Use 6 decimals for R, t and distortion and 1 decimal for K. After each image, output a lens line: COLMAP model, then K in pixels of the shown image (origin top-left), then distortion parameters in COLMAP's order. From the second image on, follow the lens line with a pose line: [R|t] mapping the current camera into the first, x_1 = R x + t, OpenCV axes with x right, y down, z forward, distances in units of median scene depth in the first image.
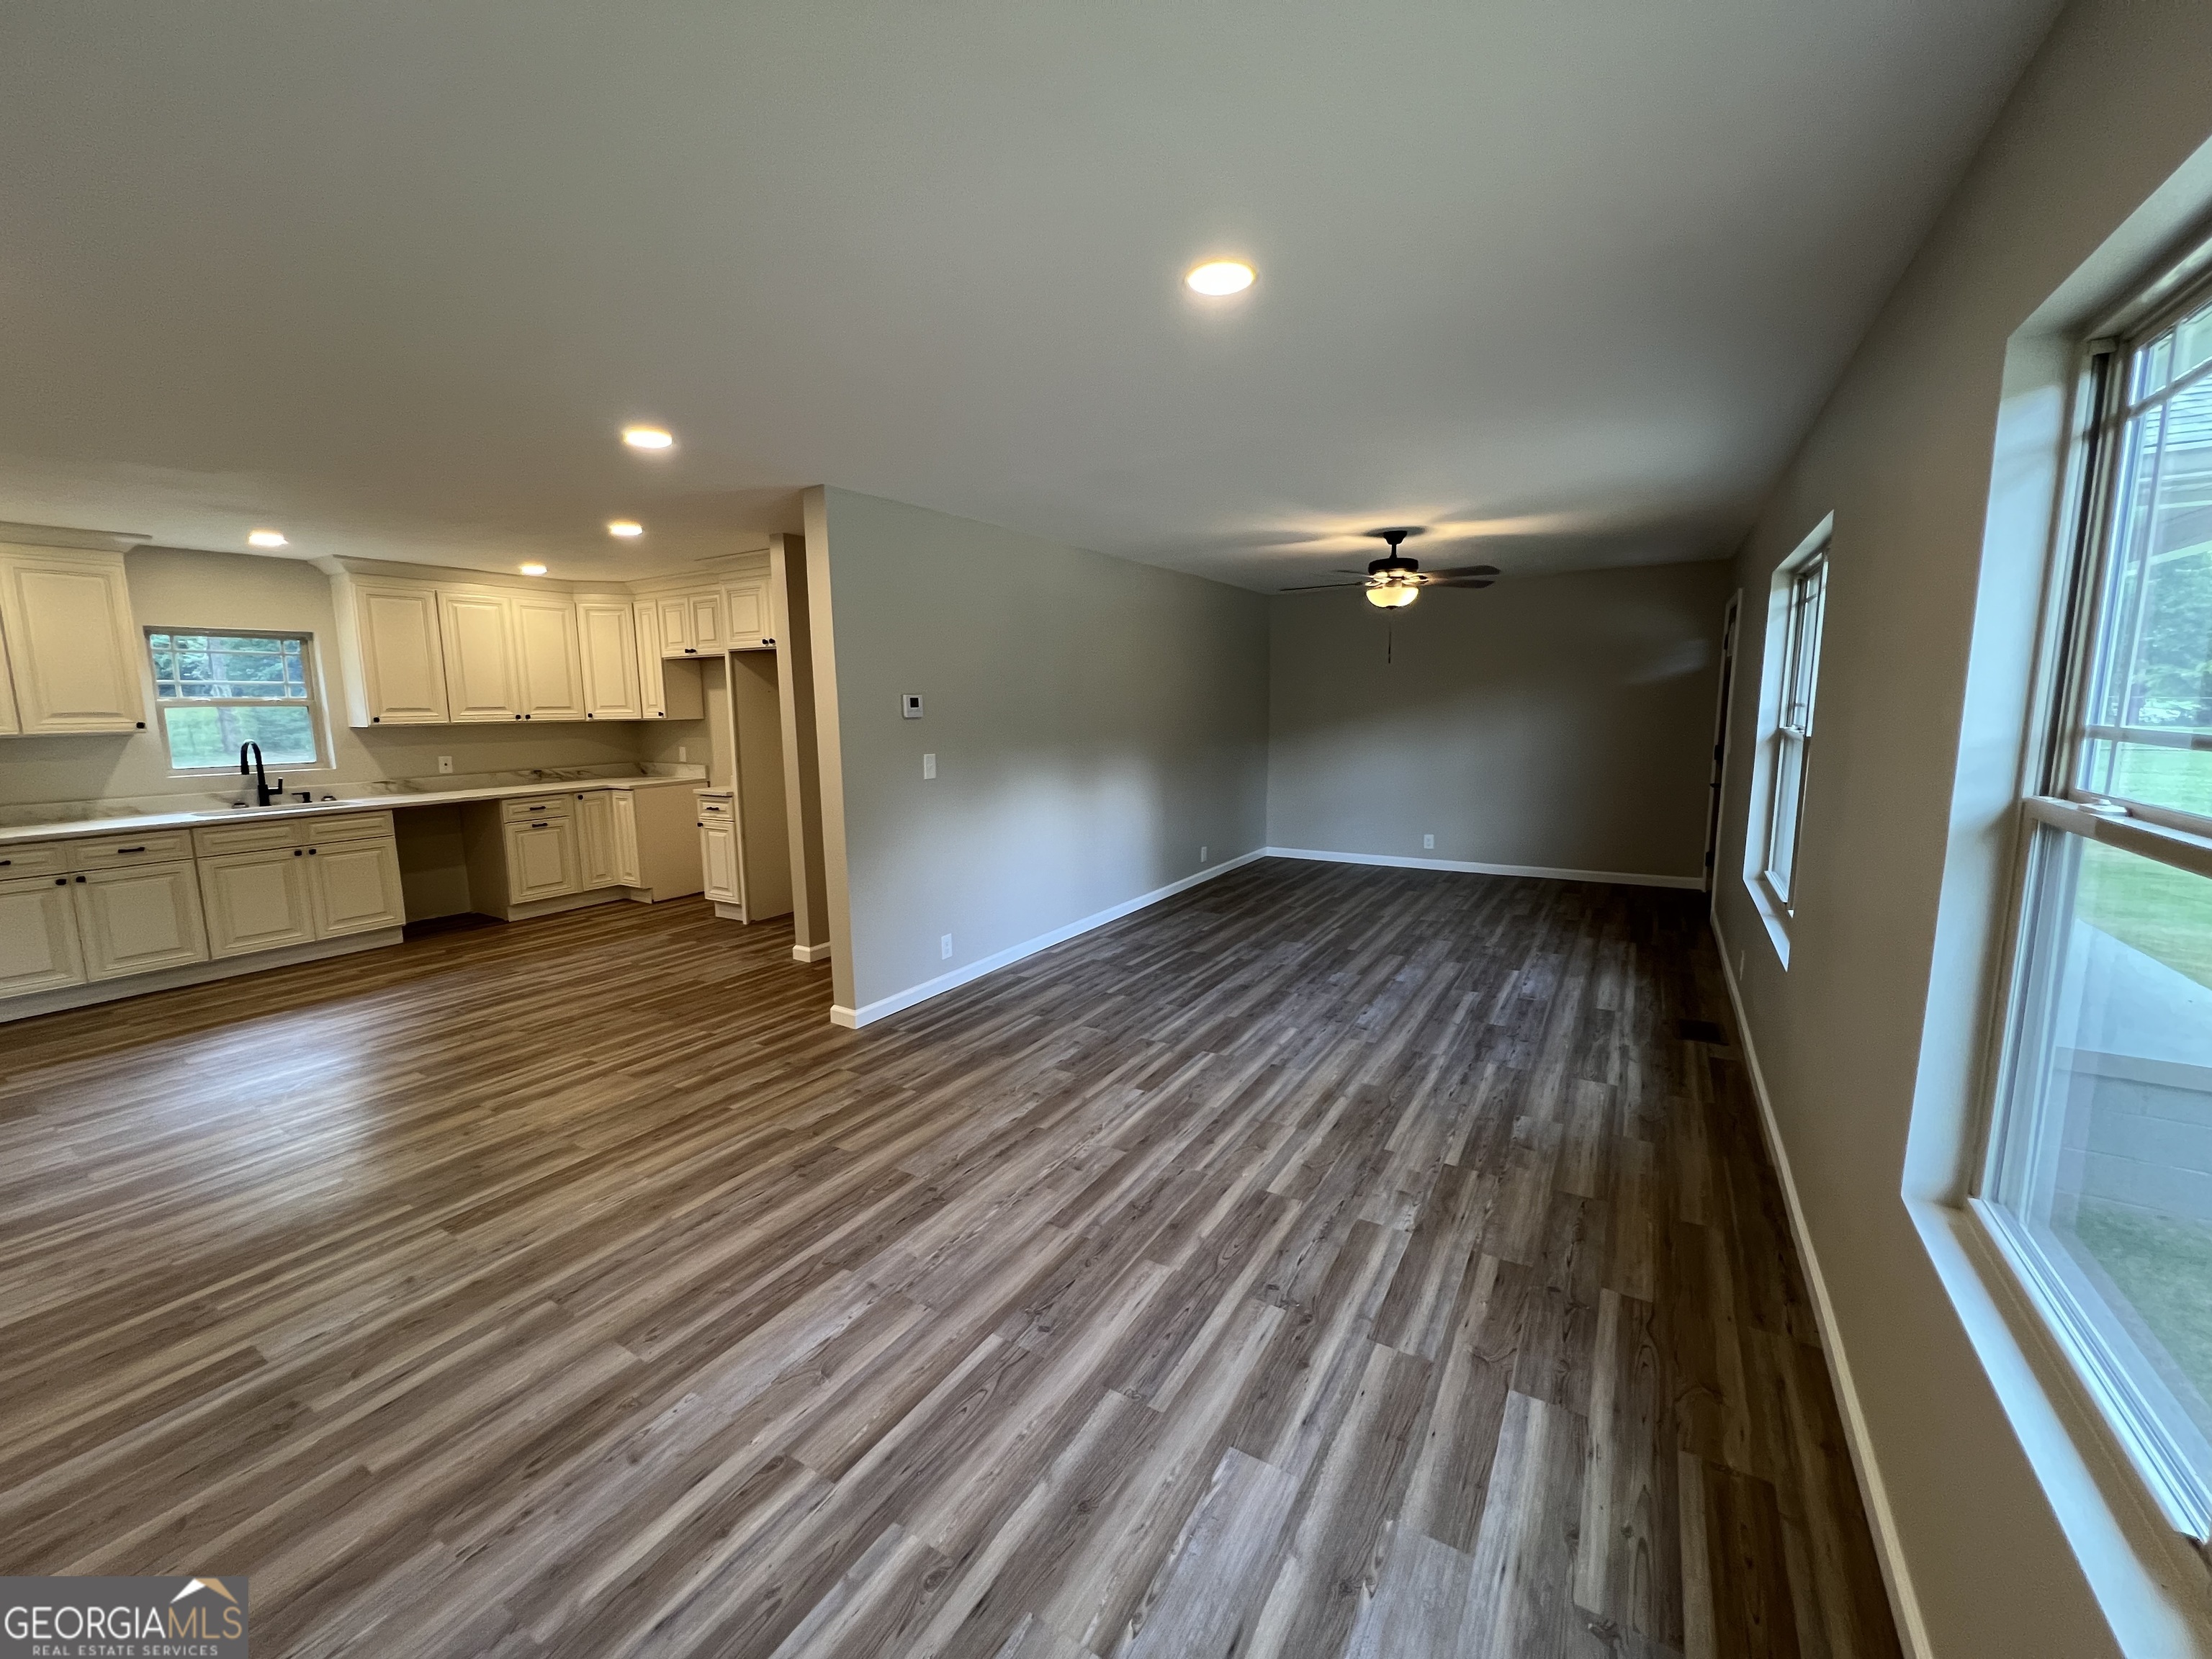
lens RADIAL K [[868.6, 0, 1099.7], [0, 868.6, 821.2], [0, 0, 1]] dist [-0.002083, -0.000215]
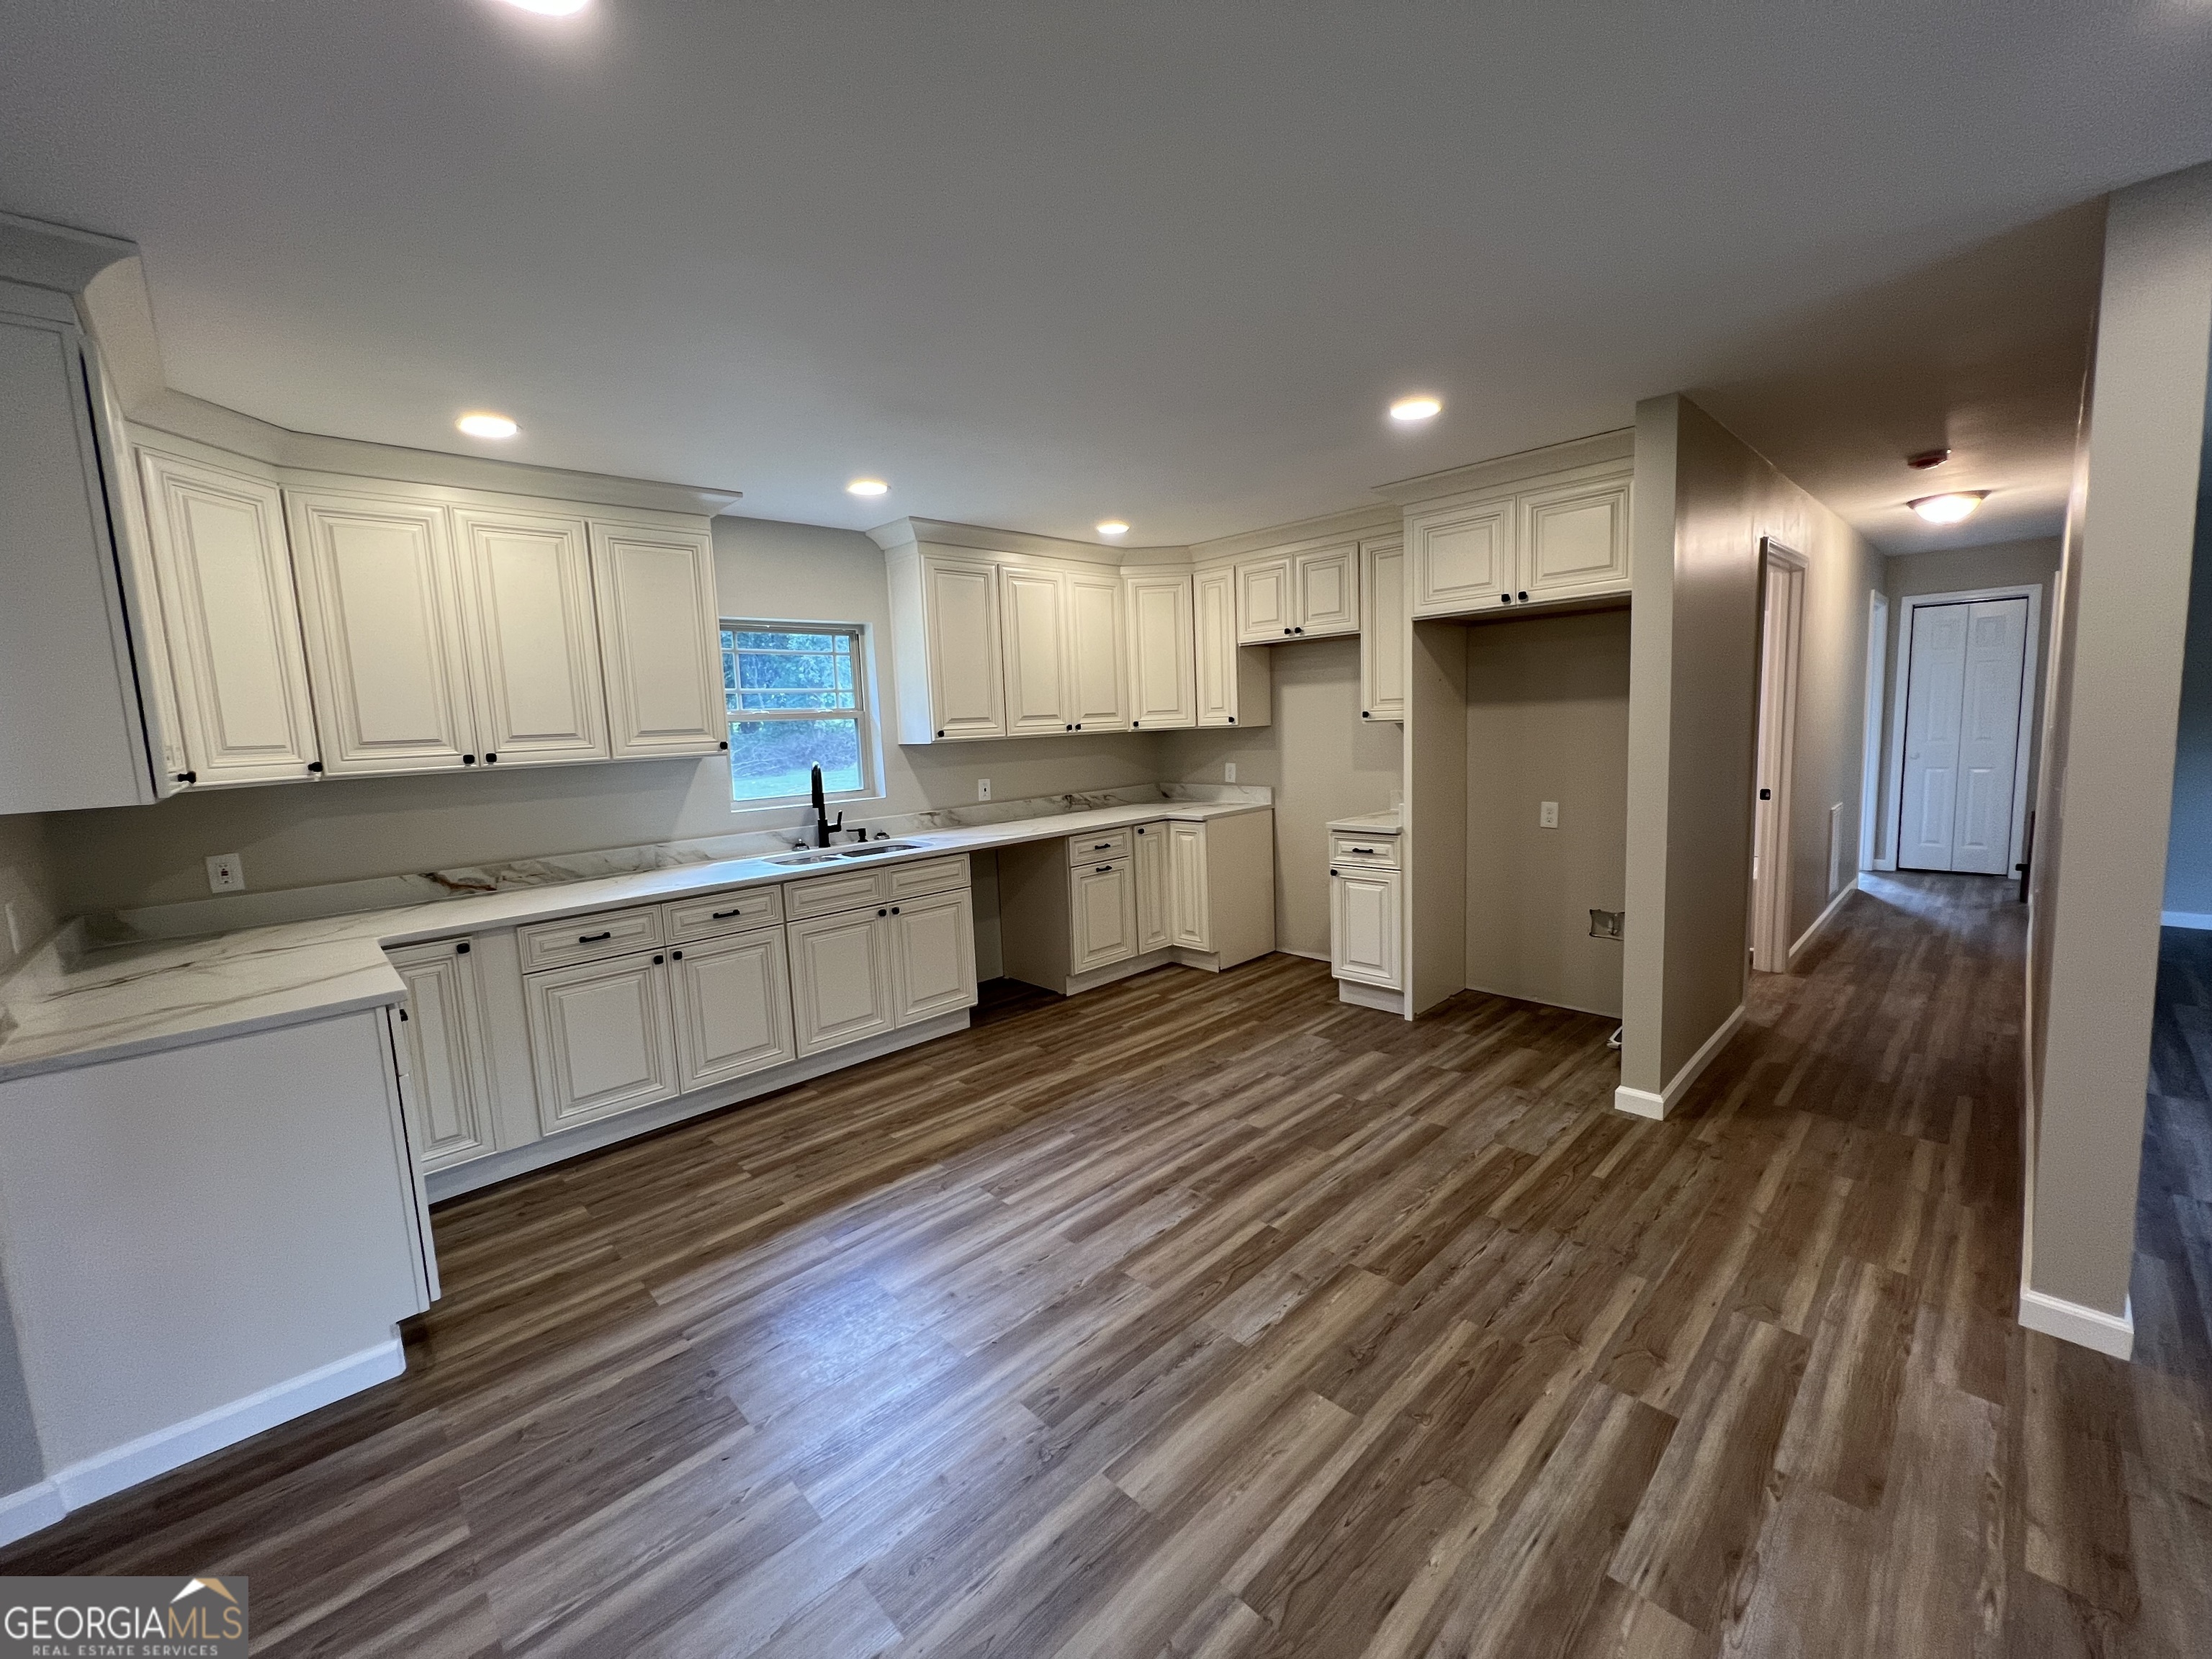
lens RADIAL K [[868.6, 0, 1099.7], [0, 868.6, 821.2], [0, 0, 1]] dist [-0.002083, -0.000215]
pose [[0.968068, 0.000826, -0.250687, -0.512418], [-0.004183, 0.999909, -0.012858, -0.030829], [0.250654, 0.013496, 0.967983, 0.298471]]
